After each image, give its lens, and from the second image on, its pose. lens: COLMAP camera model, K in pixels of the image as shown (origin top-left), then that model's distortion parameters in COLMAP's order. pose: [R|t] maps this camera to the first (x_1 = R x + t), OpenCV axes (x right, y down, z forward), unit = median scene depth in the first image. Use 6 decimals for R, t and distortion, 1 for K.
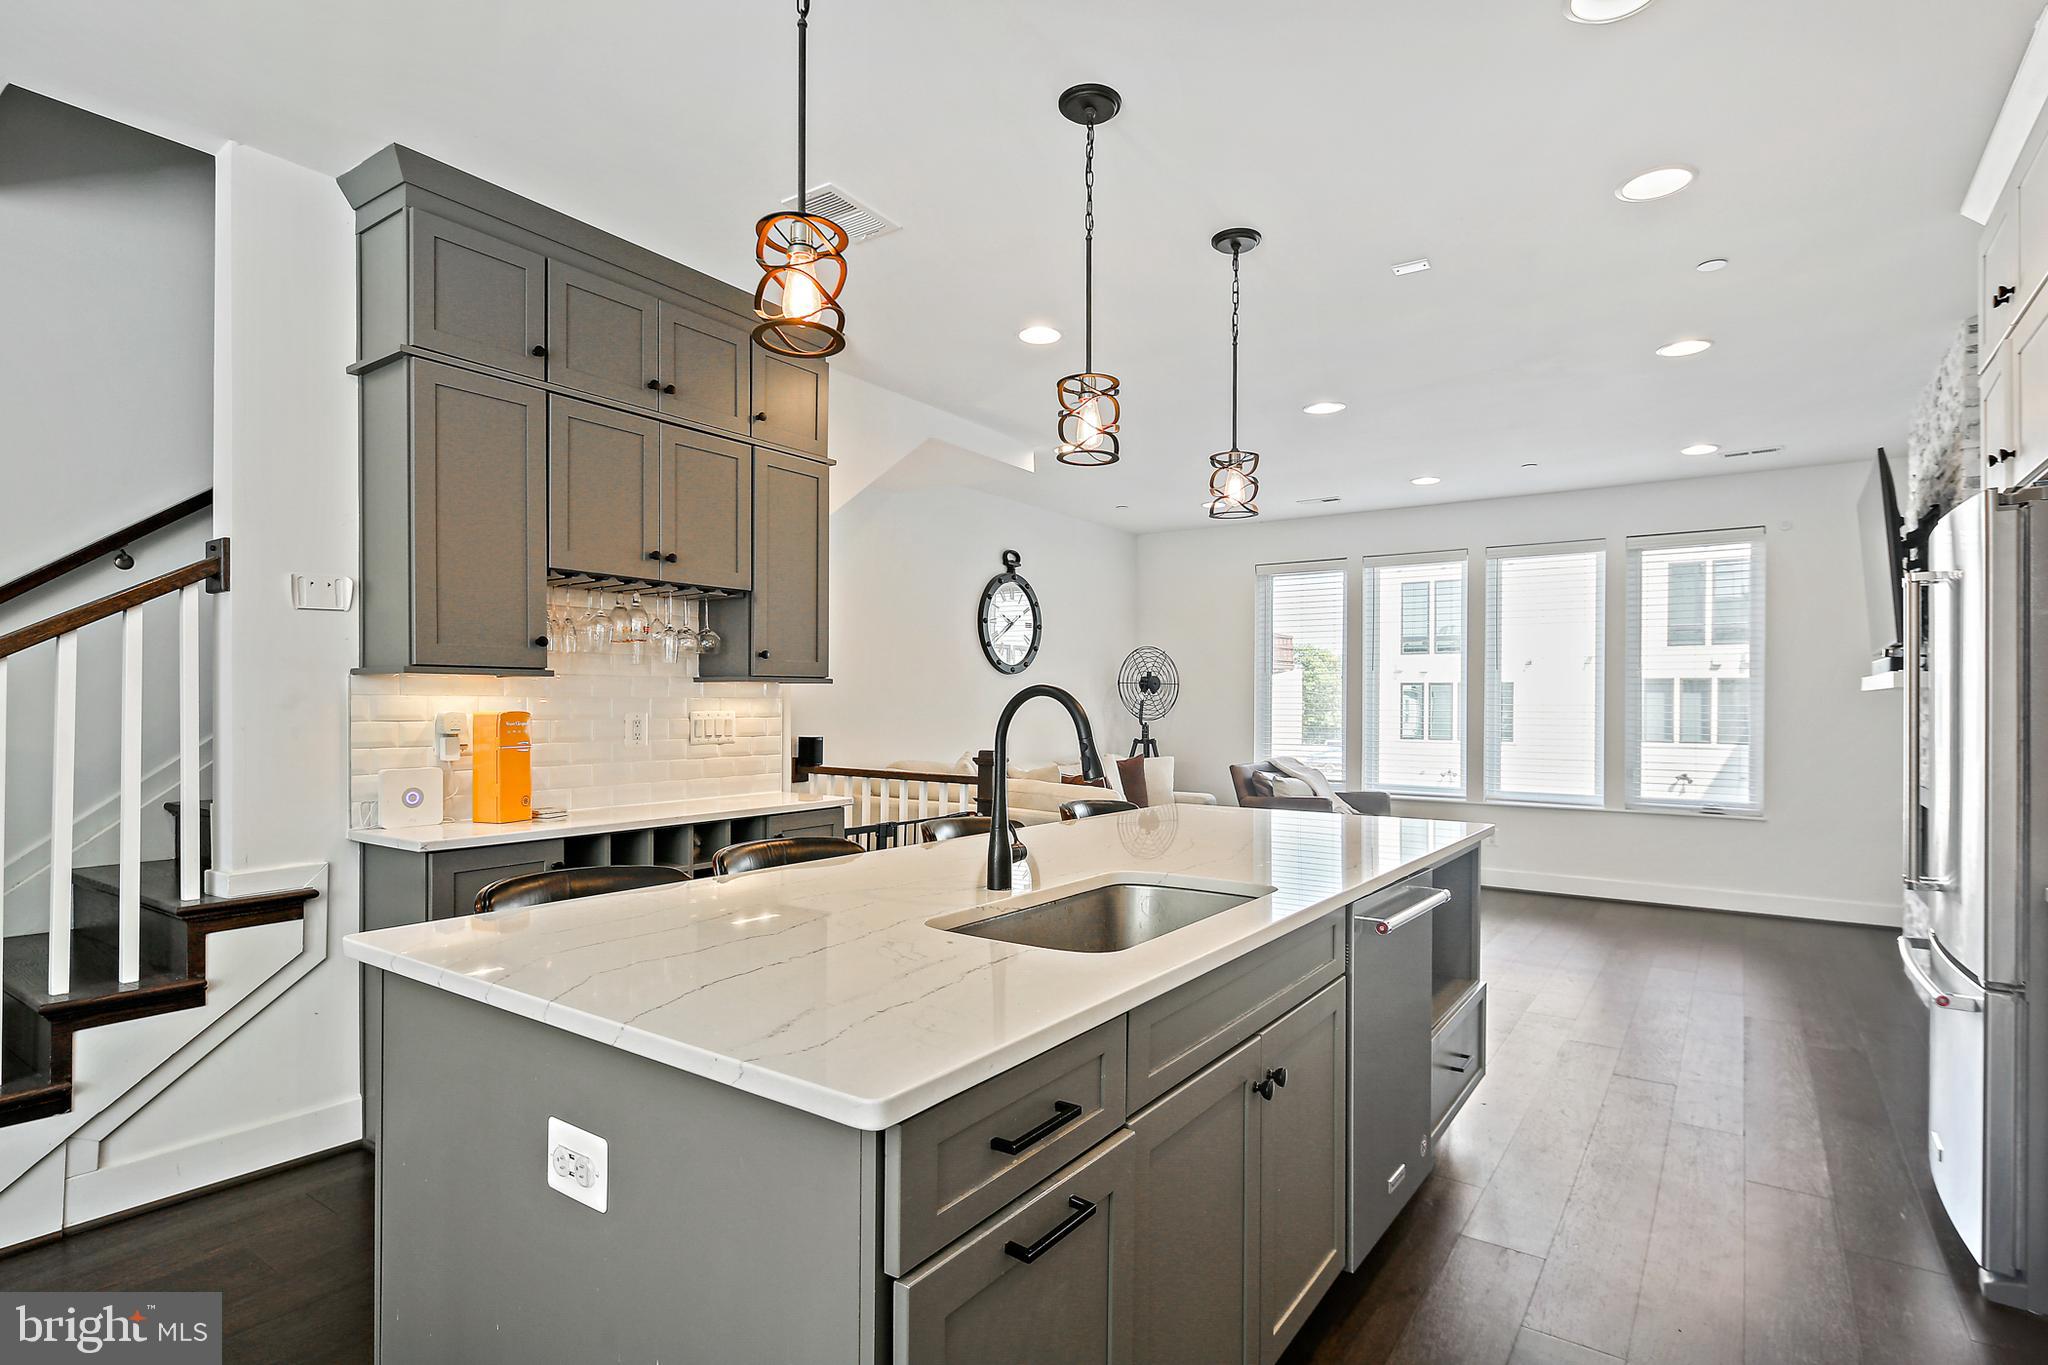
lens RADIAL K [[1055.3, 0, 1030.3], [0, 1055.3, 682.5], [0, 0, 1]] dist [0.009938, 0.000248]
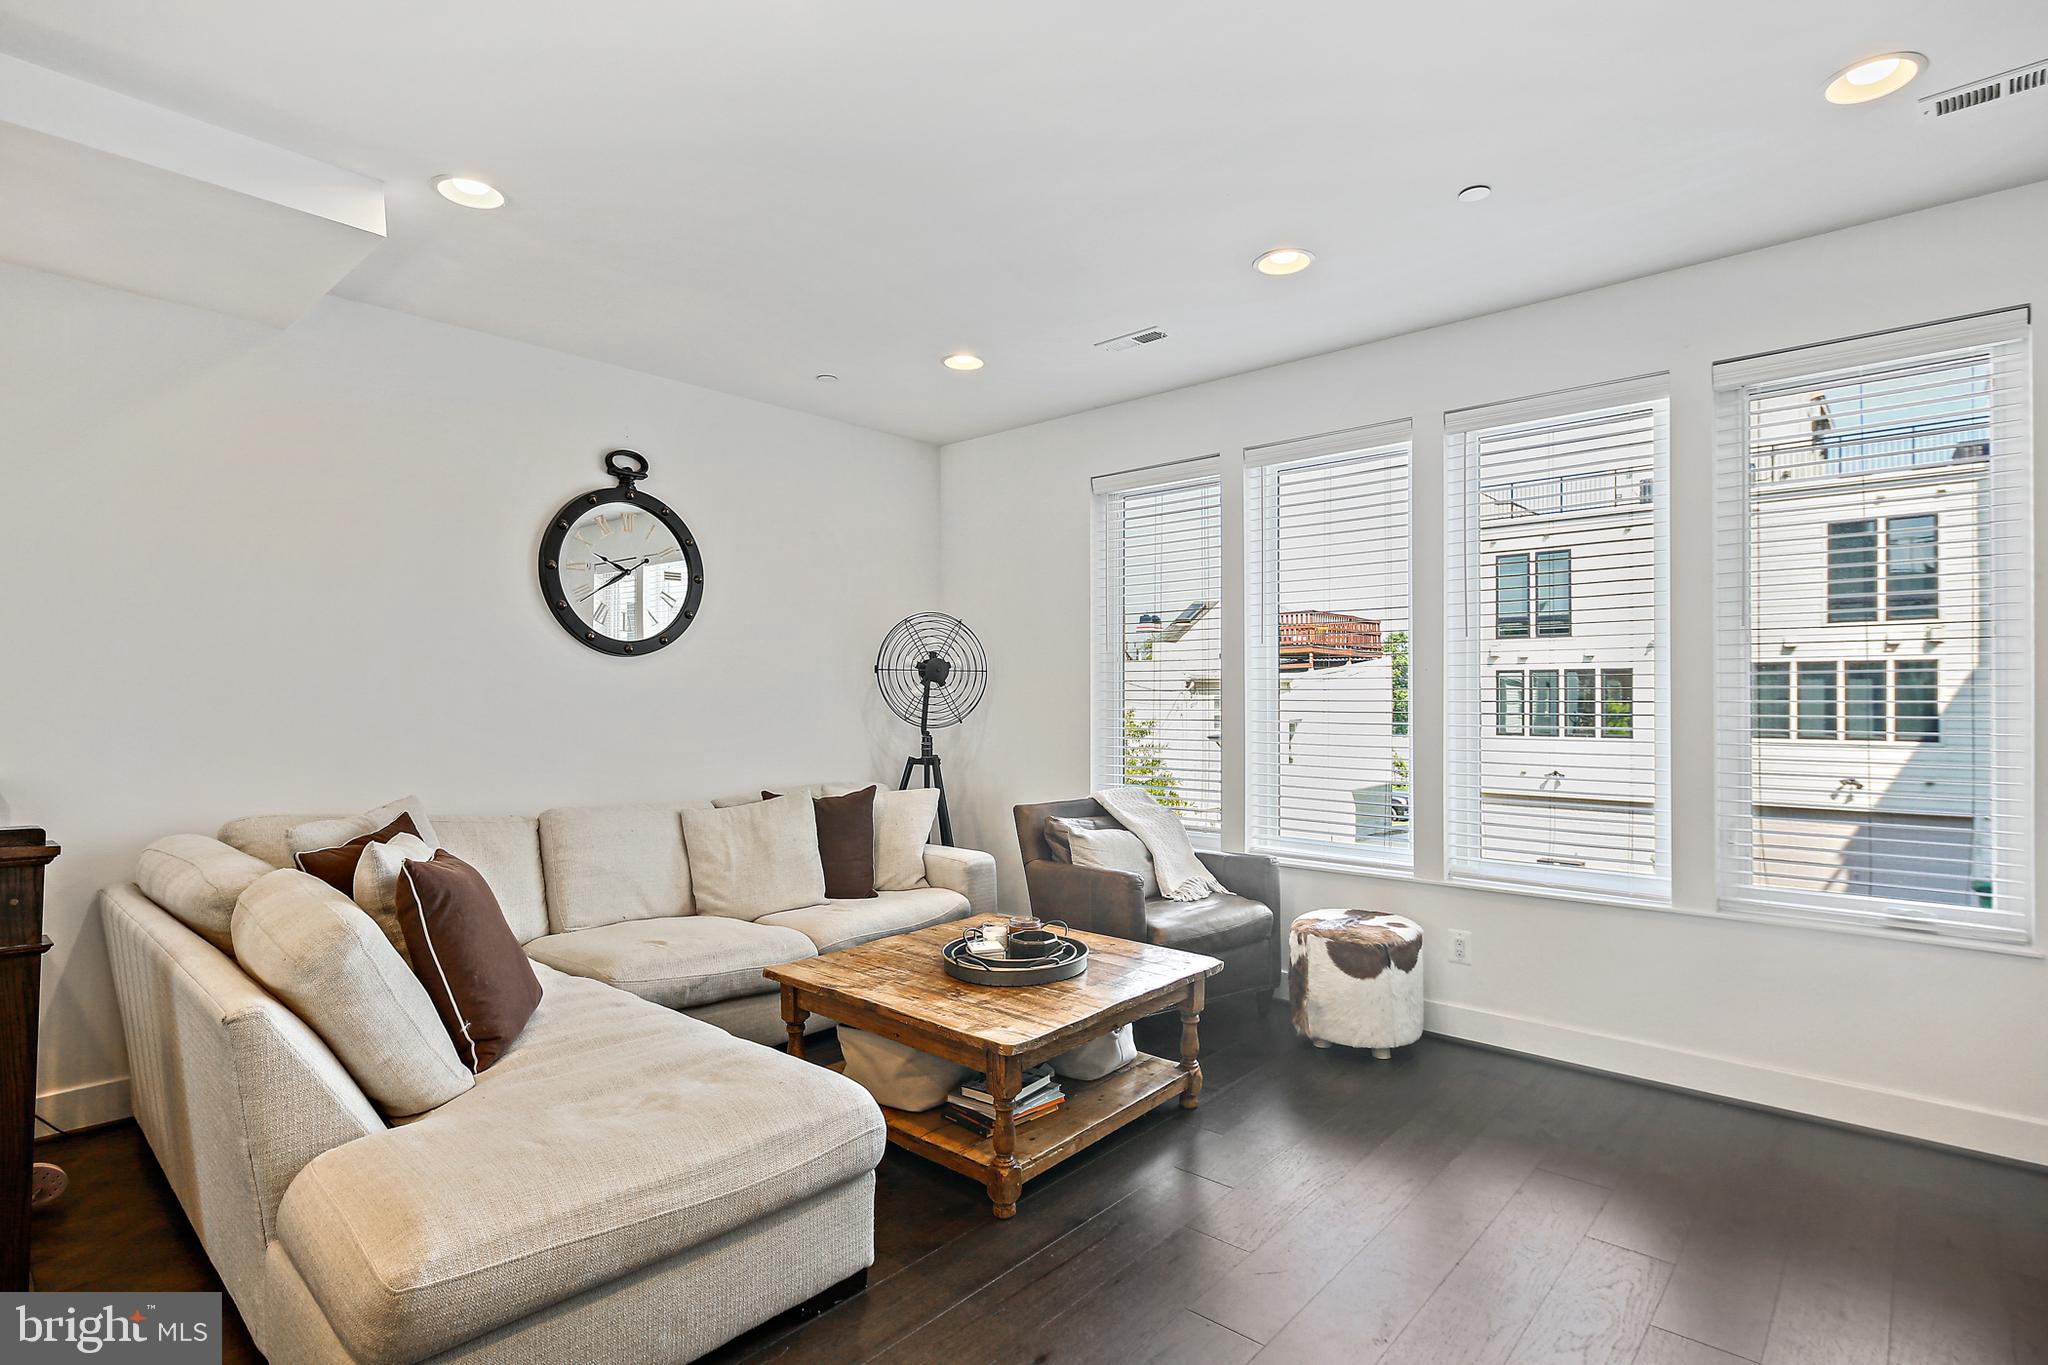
lens RADIAL K [[1000.3, 0, 1050.5], [0, 1000.3, 675.0], [0, 0, 1]] dist [0.001312, 0.000174]
pose [[0.992504, -0.009922, -0.121812, 0.257775], [0.009670, 0.999950, -0.002663, 0.005720], [0.121832, 0.001465, 0.992550, 0.411597]]
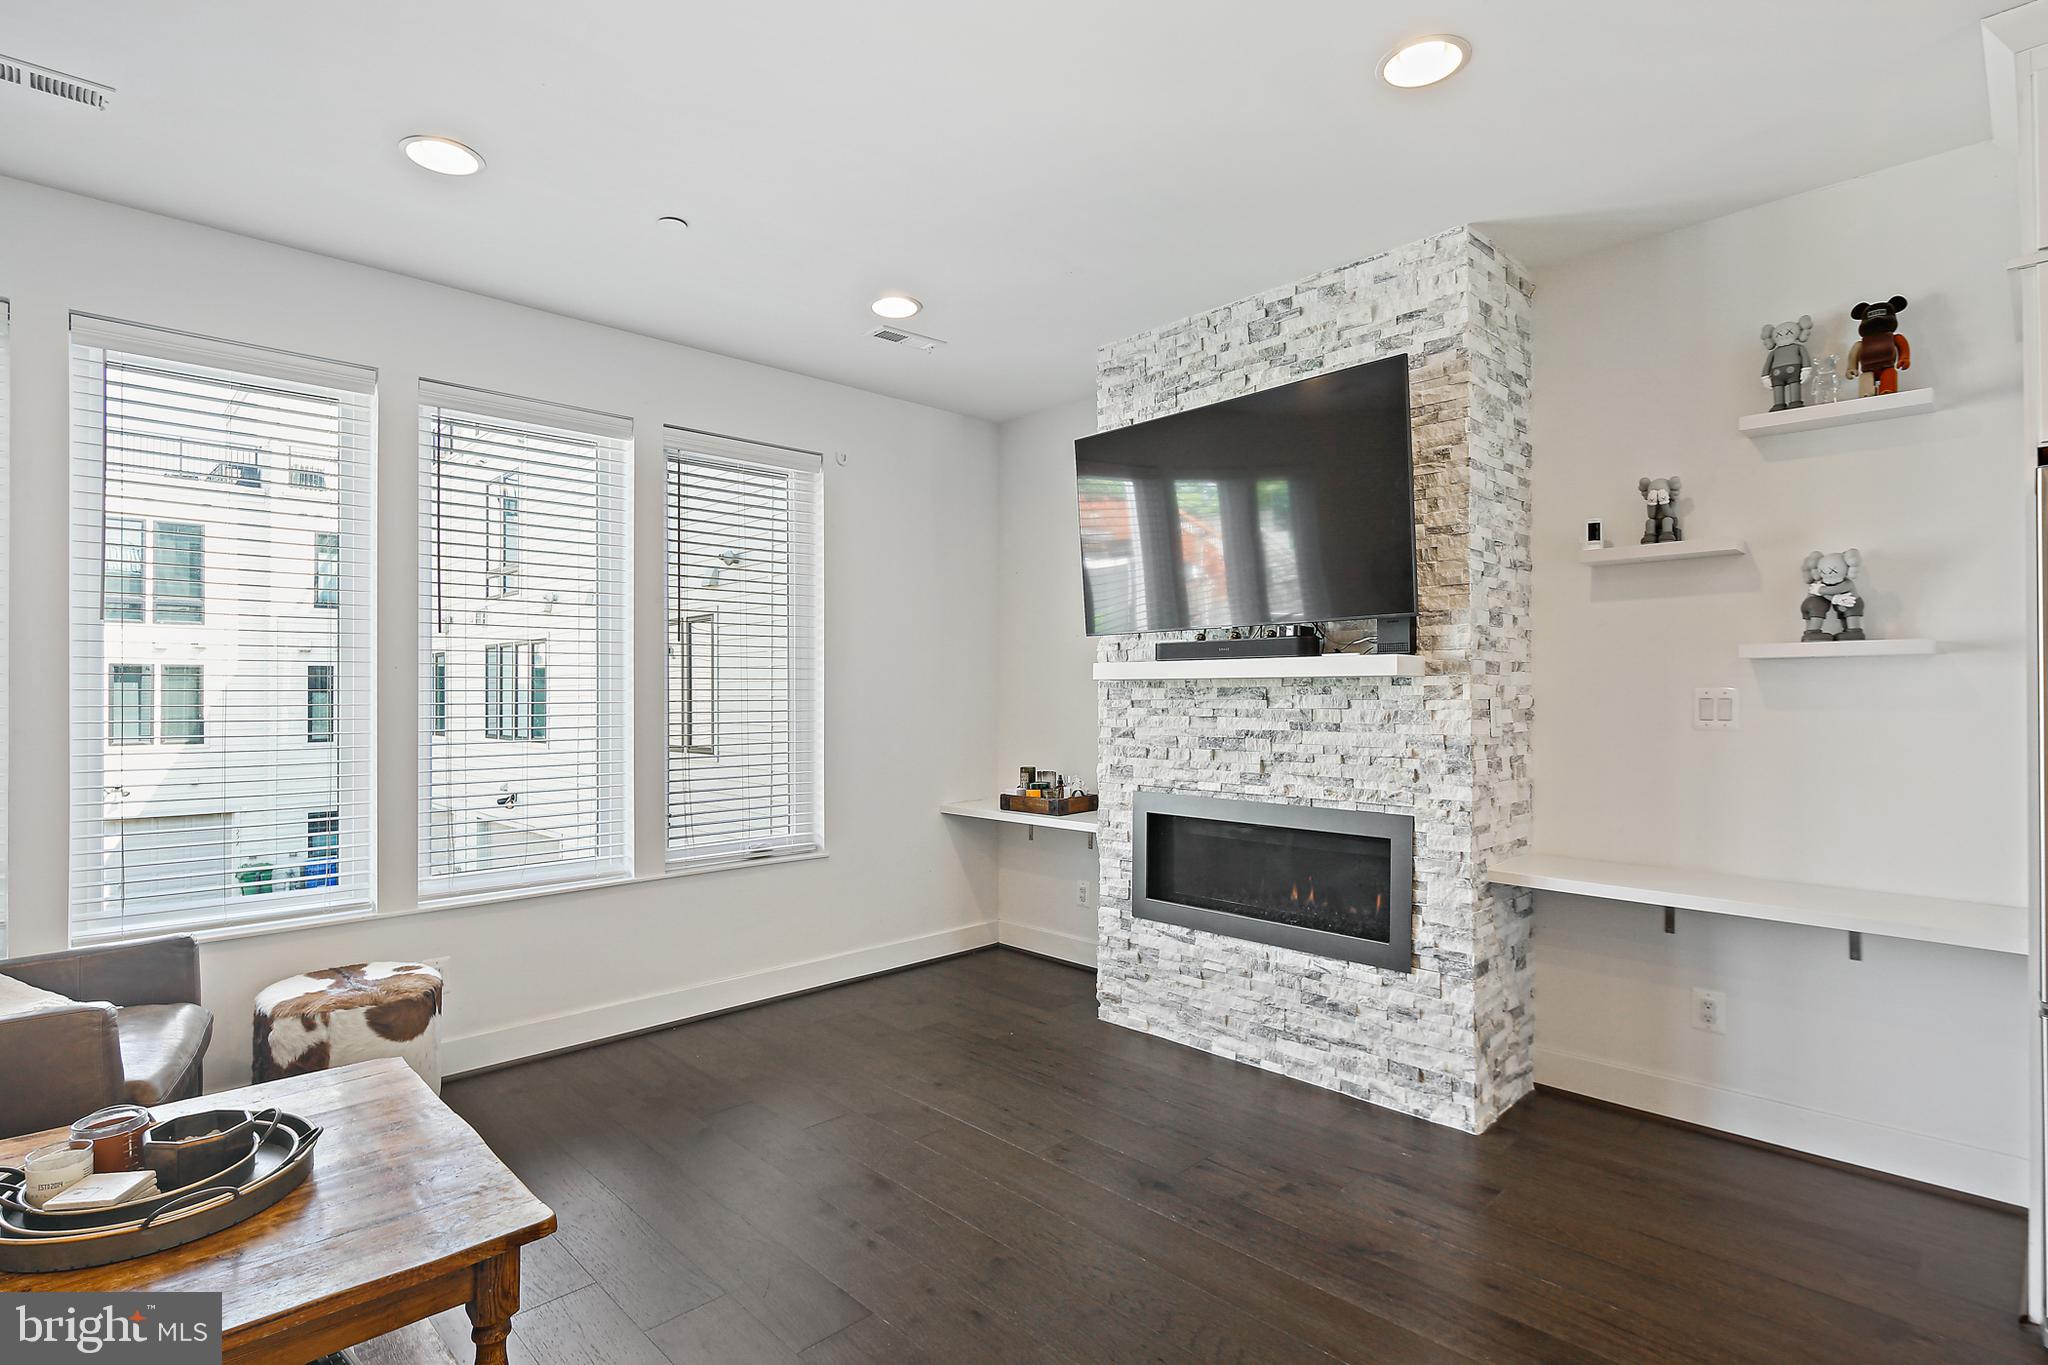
lens RADIAL K [[1015.5, 0, 1030.0], [0, 1015.5, 696.7], [0, 0, 1]] dist [-0.000464, -0.000327]
pose [[0.188017, -0.012442, 0.982087, 0.026508], [-0.010254, 0.999840, 0.014630, 0.006084], [-0.982112, -0.012821, 0.187860, 0.567428]]
